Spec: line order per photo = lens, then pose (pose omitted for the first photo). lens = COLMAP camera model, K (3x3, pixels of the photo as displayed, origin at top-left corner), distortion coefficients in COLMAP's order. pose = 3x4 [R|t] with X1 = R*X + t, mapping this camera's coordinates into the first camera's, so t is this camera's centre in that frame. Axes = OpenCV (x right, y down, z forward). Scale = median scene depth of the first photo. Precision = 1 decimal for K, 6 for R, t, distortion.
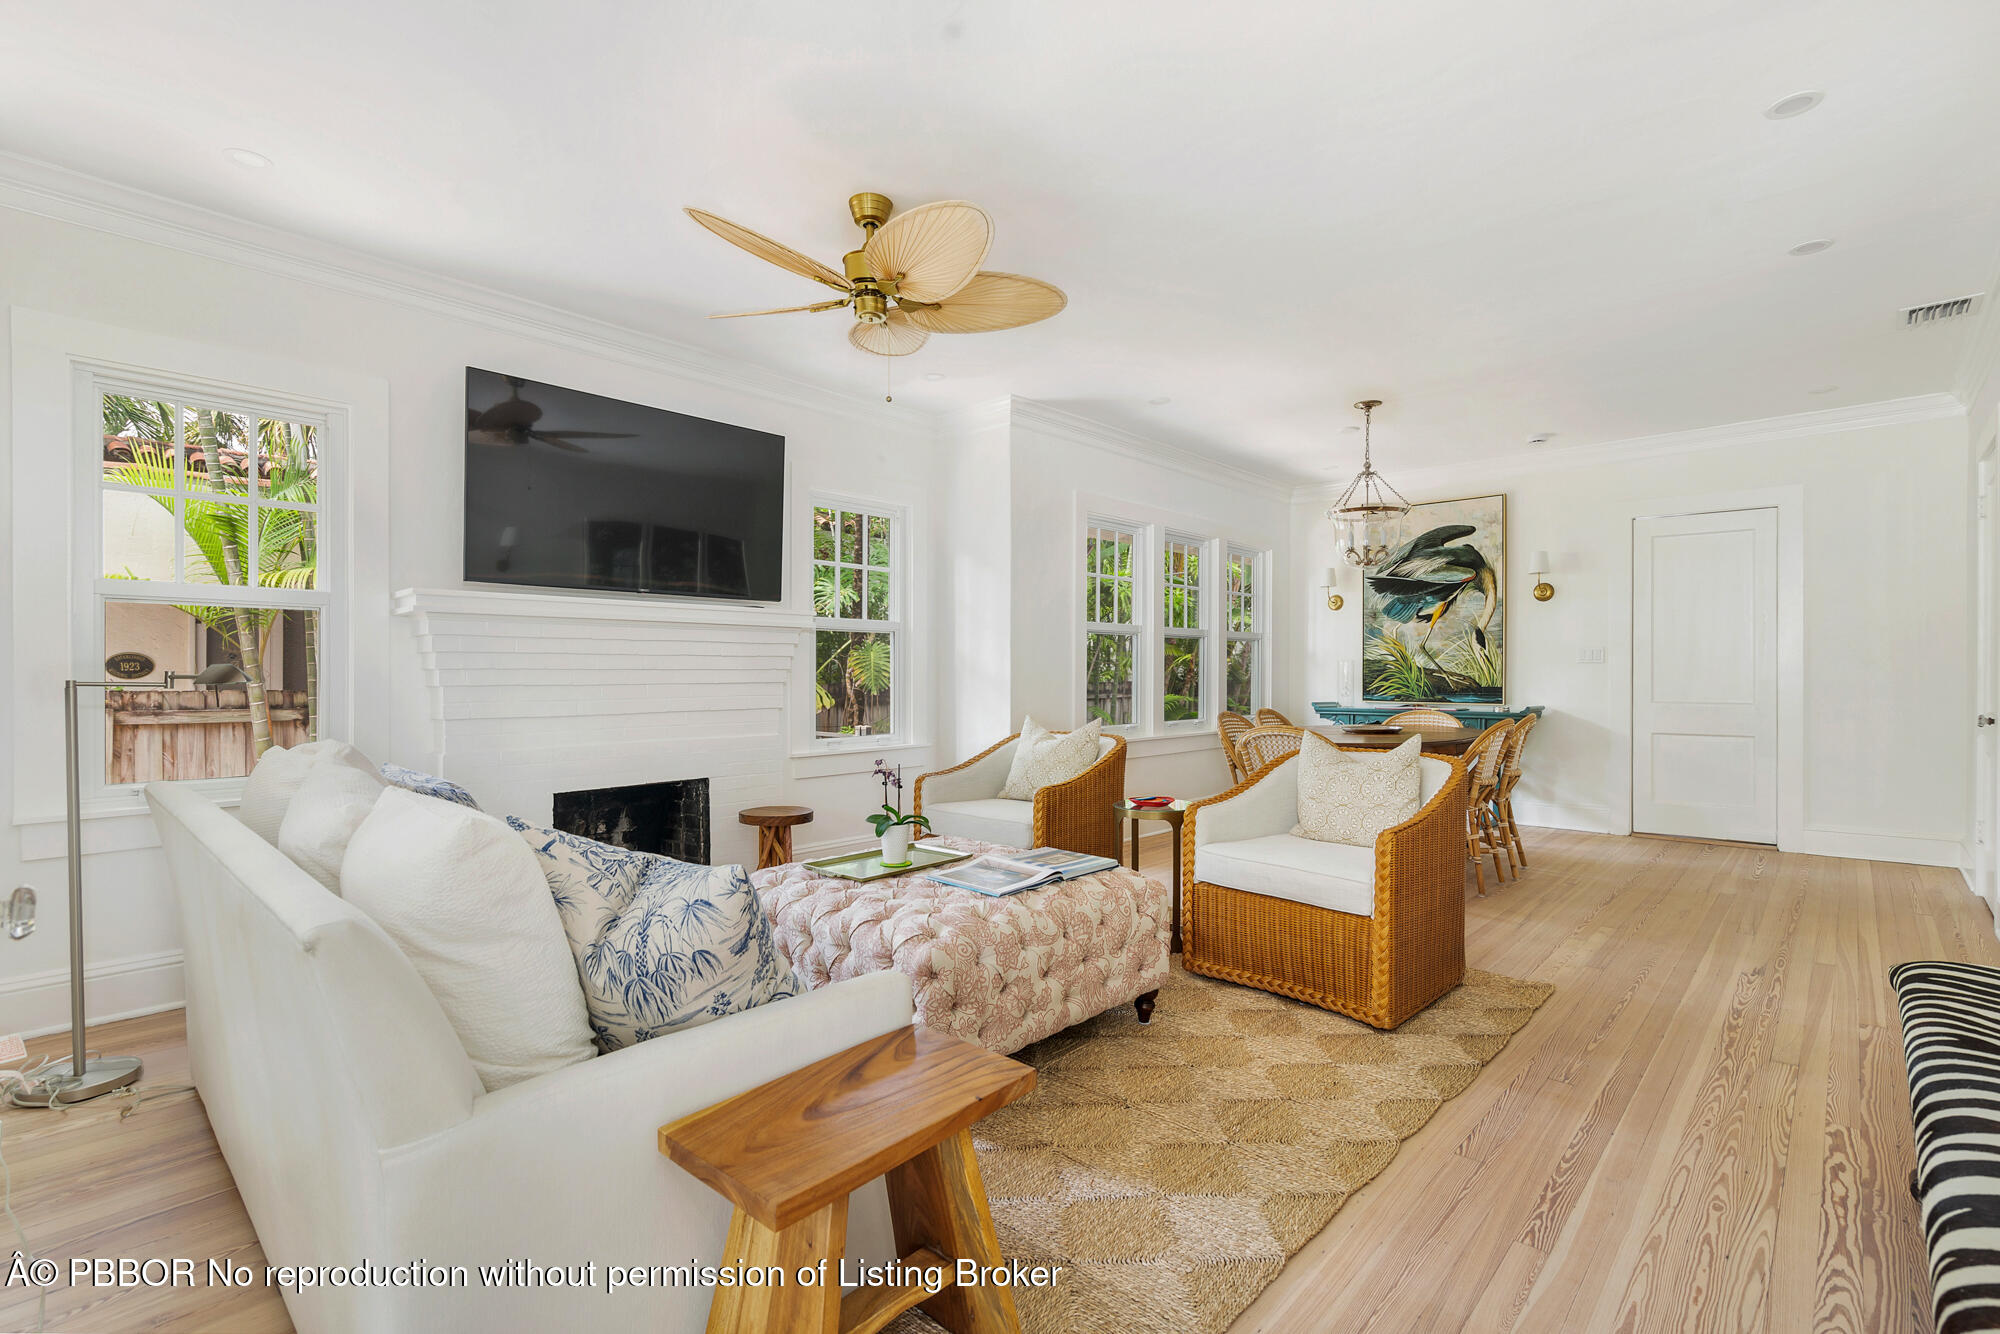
lens RADIAL K [[924.1, 0, 1003.0], [0, 924.1, 681.4], [0, 0, 1]] dist [0.004096, 0.000123]
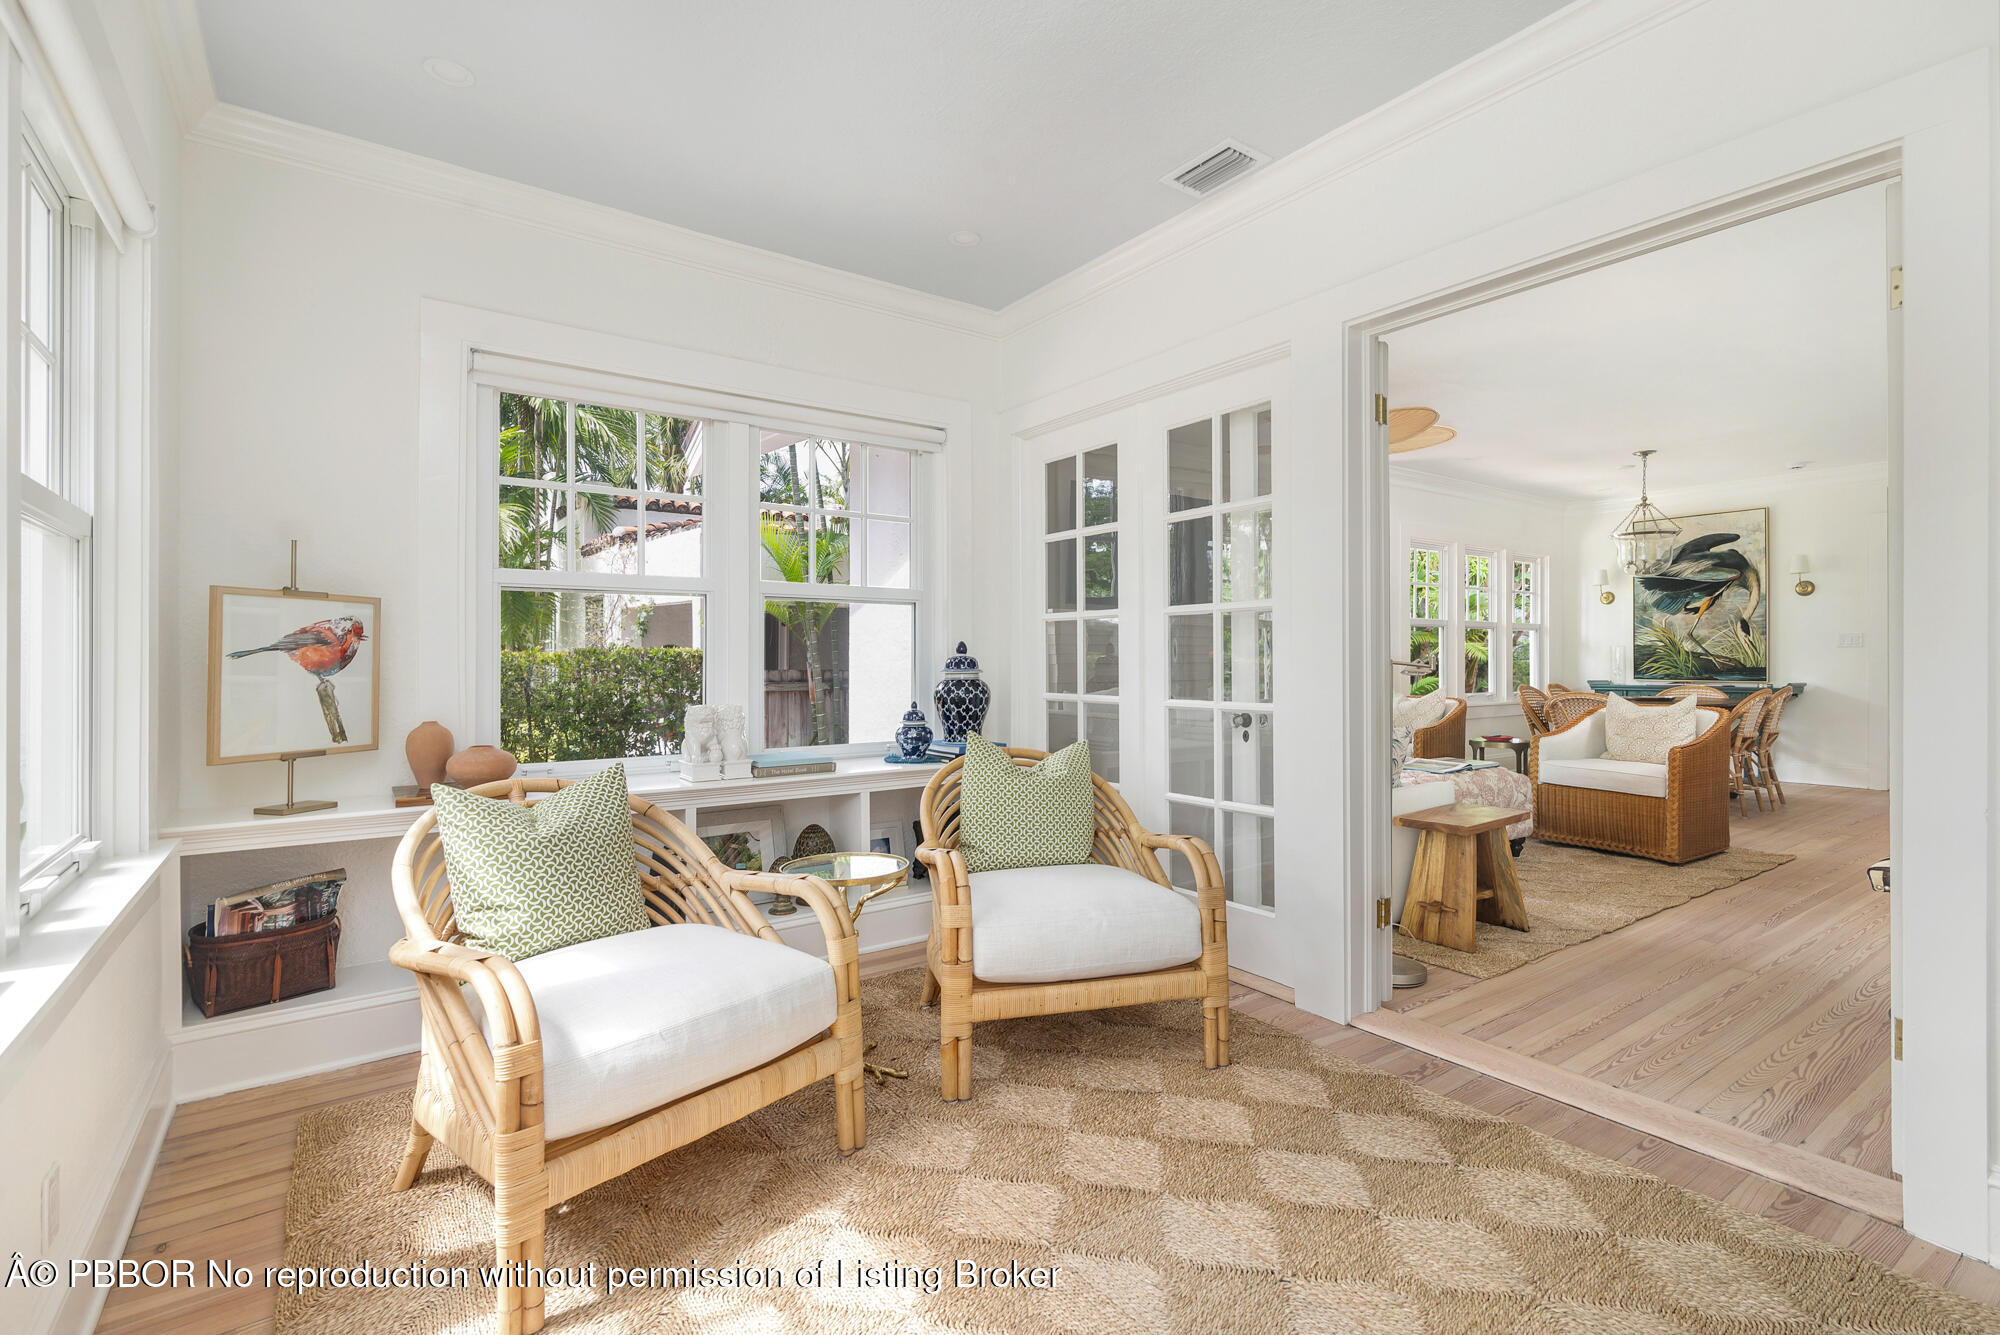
lens RADIAL K [[924.1, 0, 1001.1], [0, 924.1, 659.9], [0, 0, 1]] dist [0.004096, 0.000123]
pose [[0.978823, -0.001899, -0.204699, -0.192667], [-0.000011, 0.999956, -0.009328, 0.007778], [0.204708, 0.009132, 0.978780, -0.394161]]
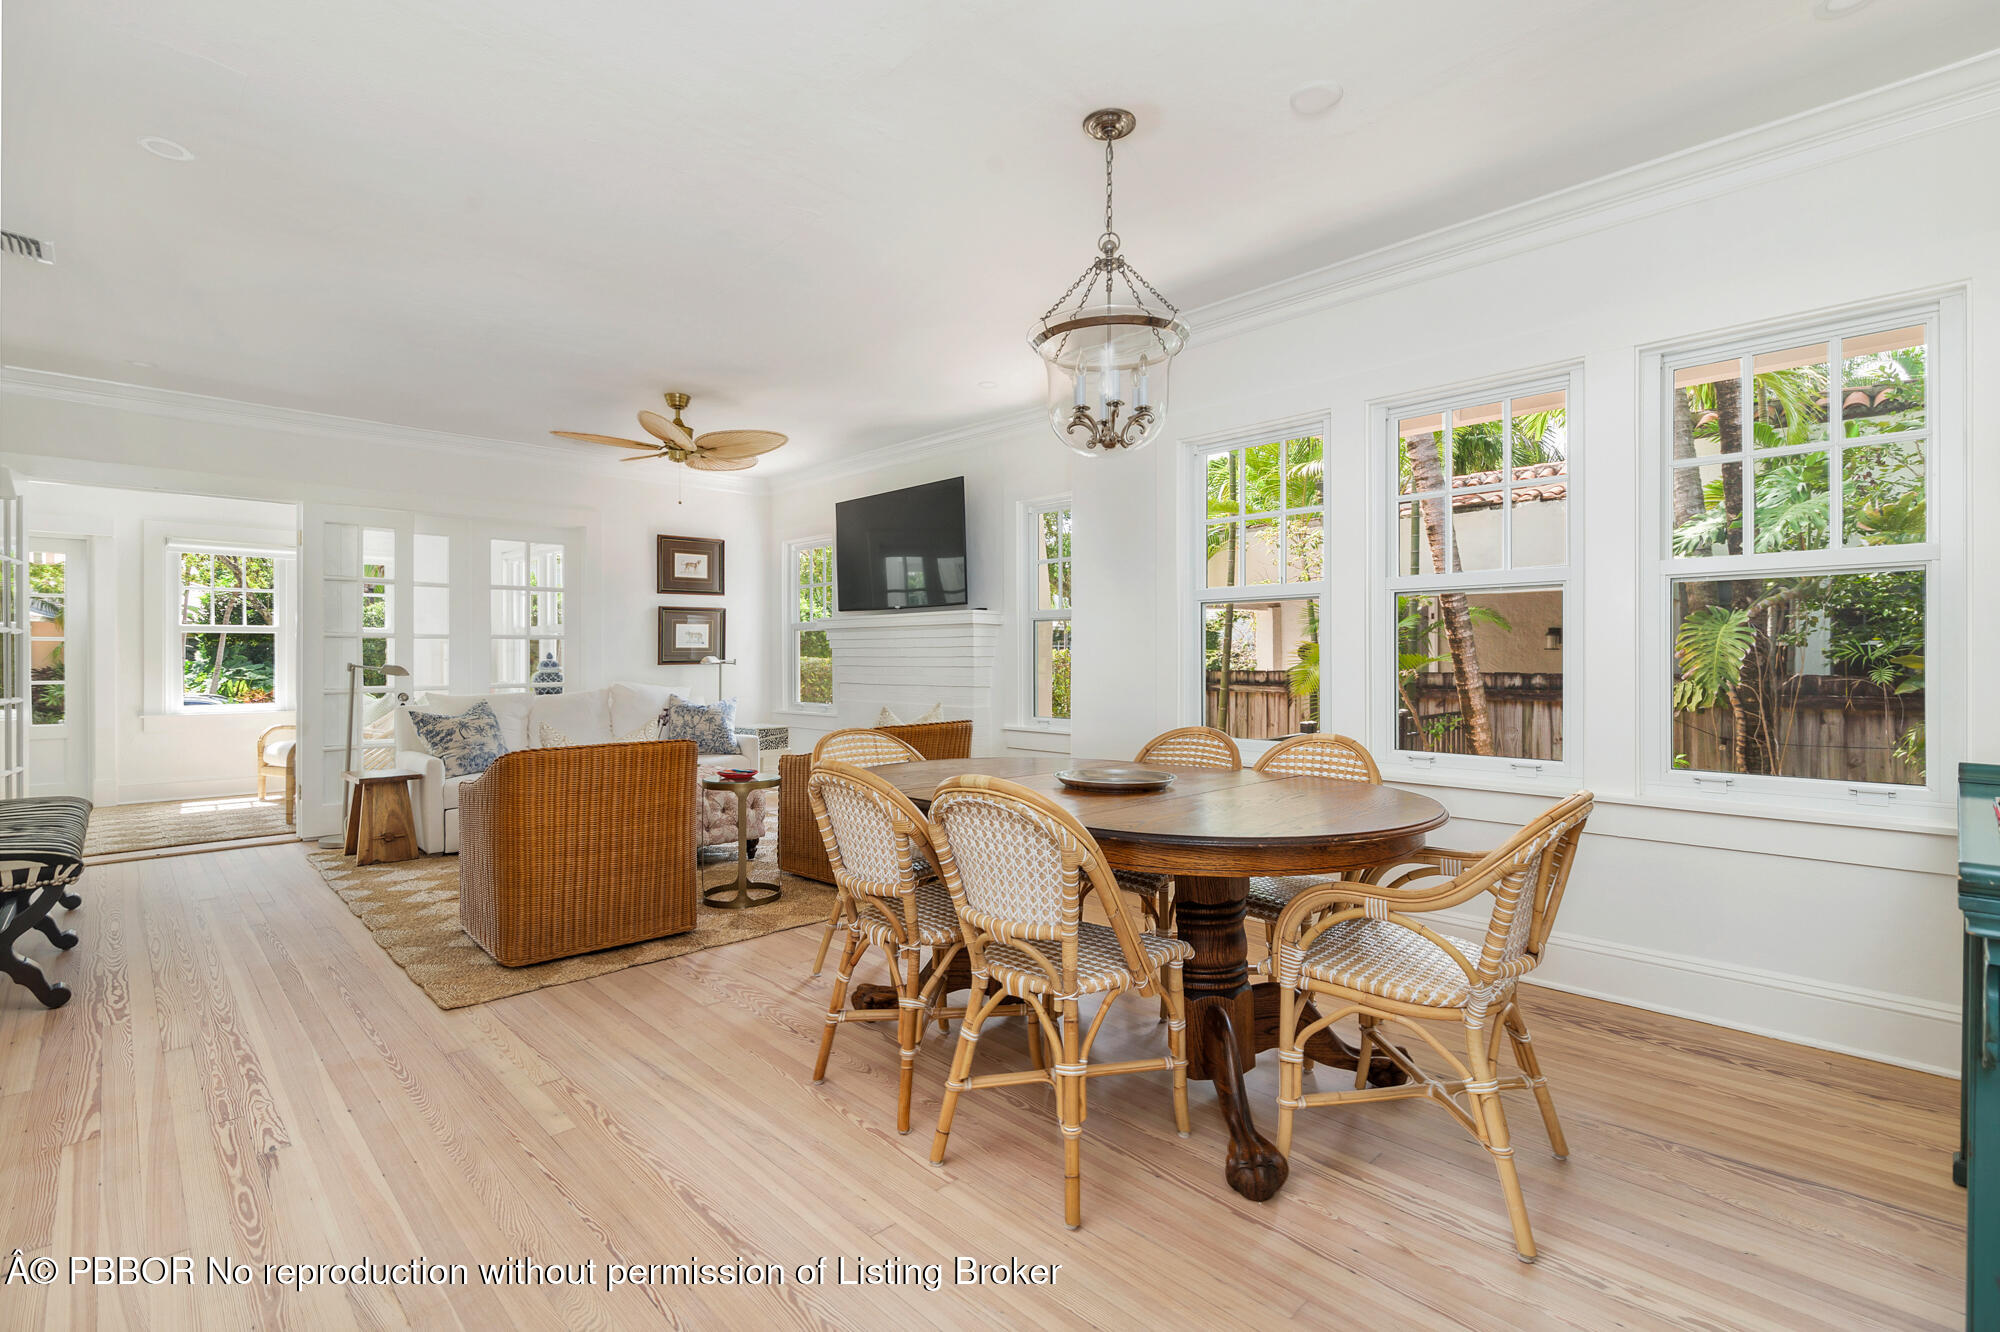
lens RADIAL K [[924.1, 0, 999.1], [0, 924.1, 652.1], [0, 0, 1]] dist [0.004096, 0.000123]
pose [[-0.063110, -0.003800, -0.997999, 1.135181], [-0.009379, 0.999951, -0.003214, -0.016839], [0.997963, 0.009157, -0.063142, 1.233767]]
